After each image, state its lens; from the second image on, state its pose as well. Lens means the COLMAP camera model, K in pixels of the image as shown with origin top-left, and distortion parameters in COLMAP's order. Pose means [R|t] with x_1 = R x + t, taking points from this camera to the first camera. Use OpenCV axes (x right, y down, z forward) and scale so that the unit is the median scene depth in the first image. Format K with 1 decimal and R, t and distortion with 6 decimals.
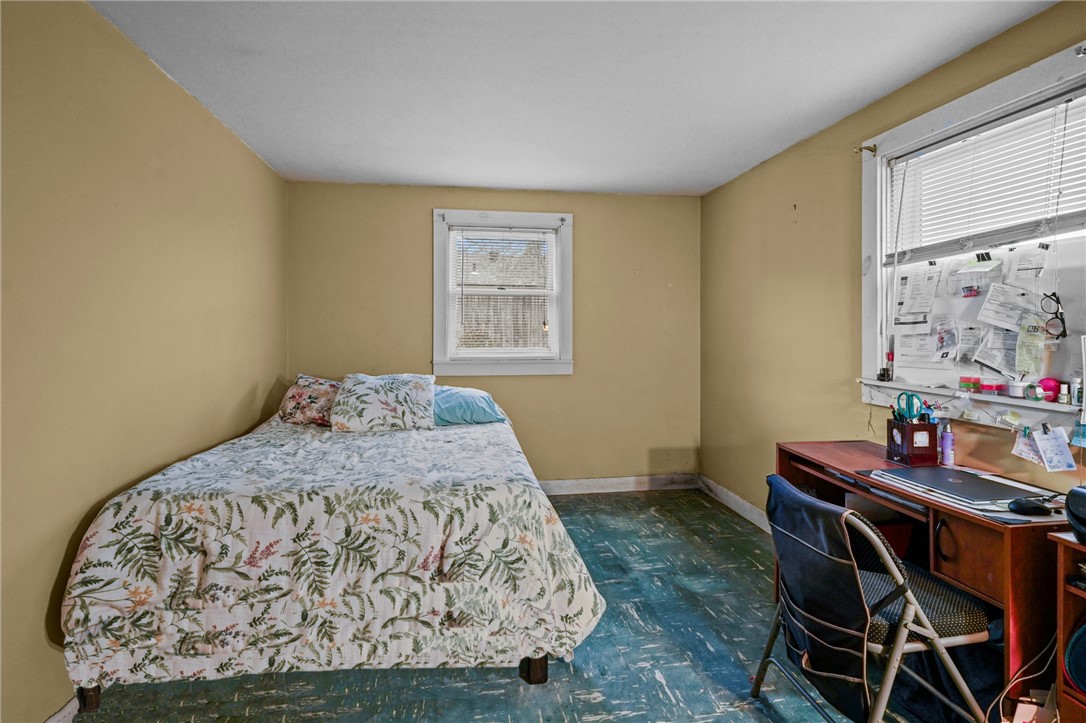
lens RADIAL K [[533.5, 0, 541.5], [0, 533.5, 332.9], [0, 0, 1]] dist [0.001262, -0.000720]
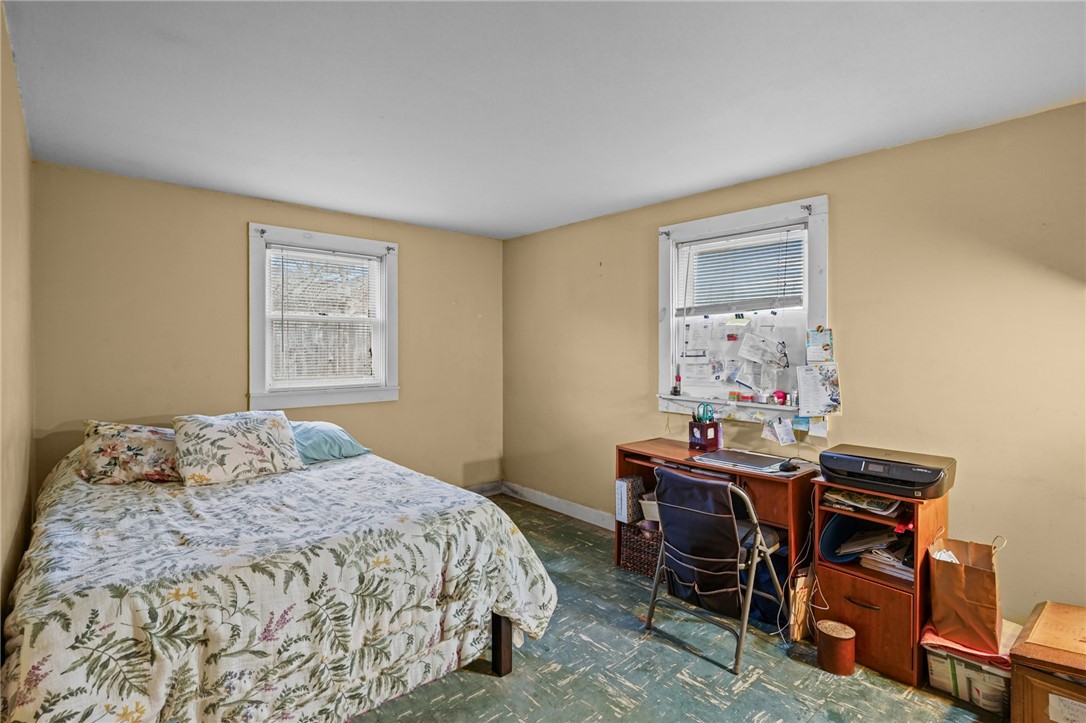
lens RADIAL K [[524.4, 0, 544.0], [0, 524.4, 347.5], [0, 0, 1]] dist [0.002606, -0.001768]
pose [[0.836637, 0.000888, 0.547757, -0.582974], [-0.000503, 1.000000, -0.000852, -0.051572], [-0.547757, 0.000438, 0.836637, 0.004570]]
